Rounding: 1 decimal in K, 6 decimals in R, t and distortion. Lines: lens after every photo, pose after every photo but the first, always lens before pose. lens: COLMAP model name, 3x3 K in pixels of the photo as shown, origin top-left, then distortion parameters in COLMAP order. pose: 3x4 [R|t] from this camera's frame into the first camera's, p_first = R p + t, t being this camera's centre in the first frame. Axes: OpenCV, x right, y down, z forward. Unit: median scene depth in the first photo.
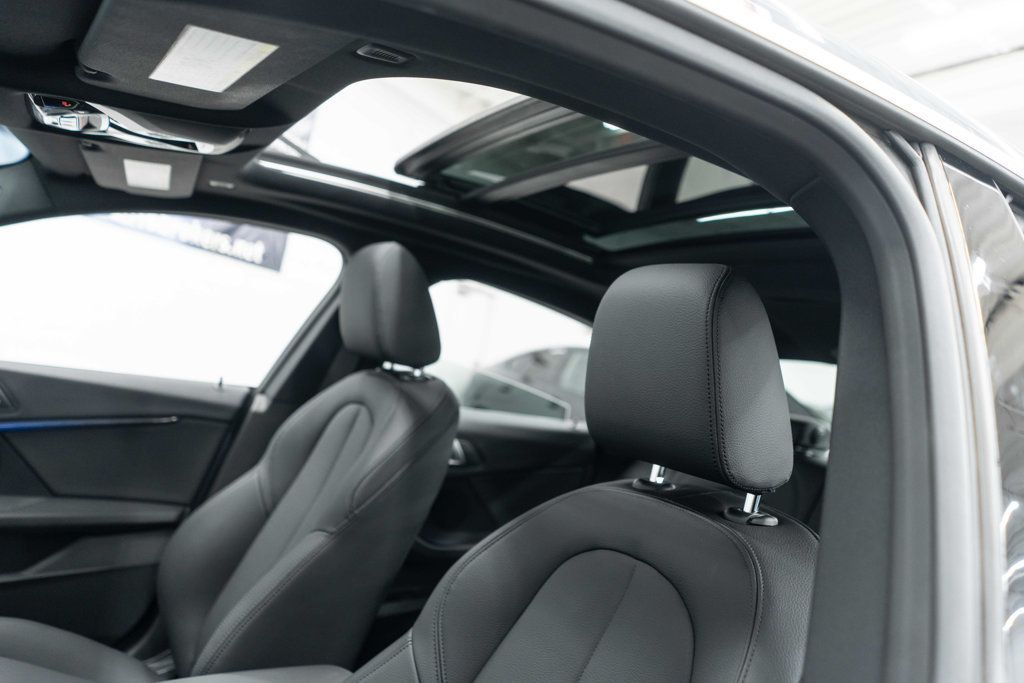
lens RADIAL K [[806.2, 0, 512.0], [0, 806.2, 341.5], [0, 0, 1]] dist [-0.003070, -0.007147]
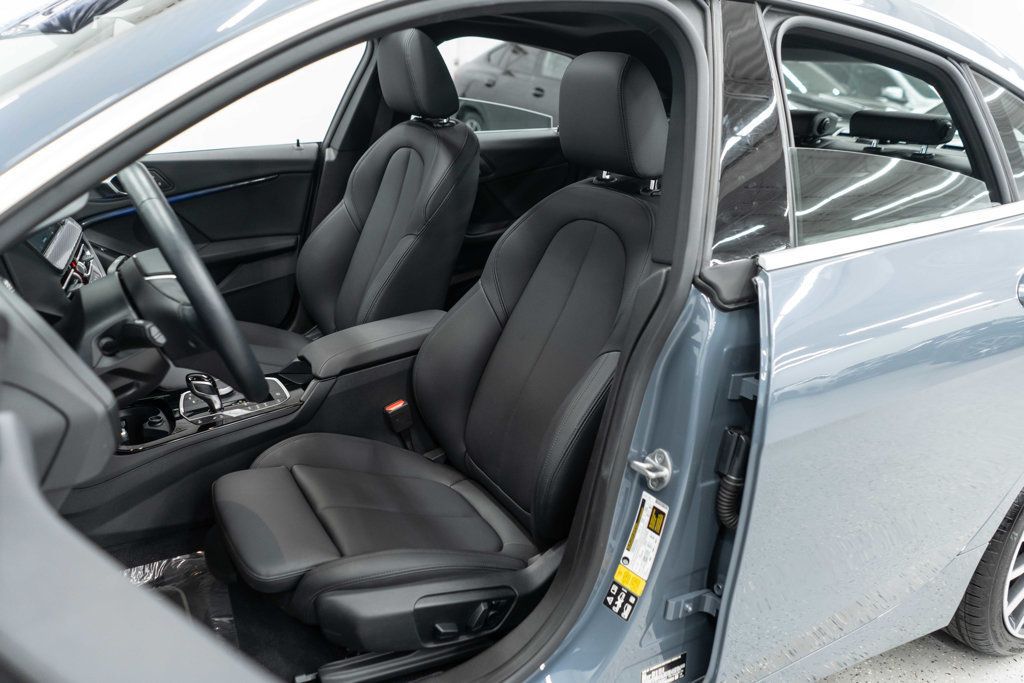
lens RADIAL K [[806.2, 0, 512.0], [0, 806.2, 341.5], [0, 0, 1]] dist [-0.003070, -0.007147]
pose [[0.989308, -0.143917, -0.023604, -0.025160], [0.142315, 0.917300, 0.371898, -0.135378], [-0.031870, -0.371281, 0.927974, -0.562460]]
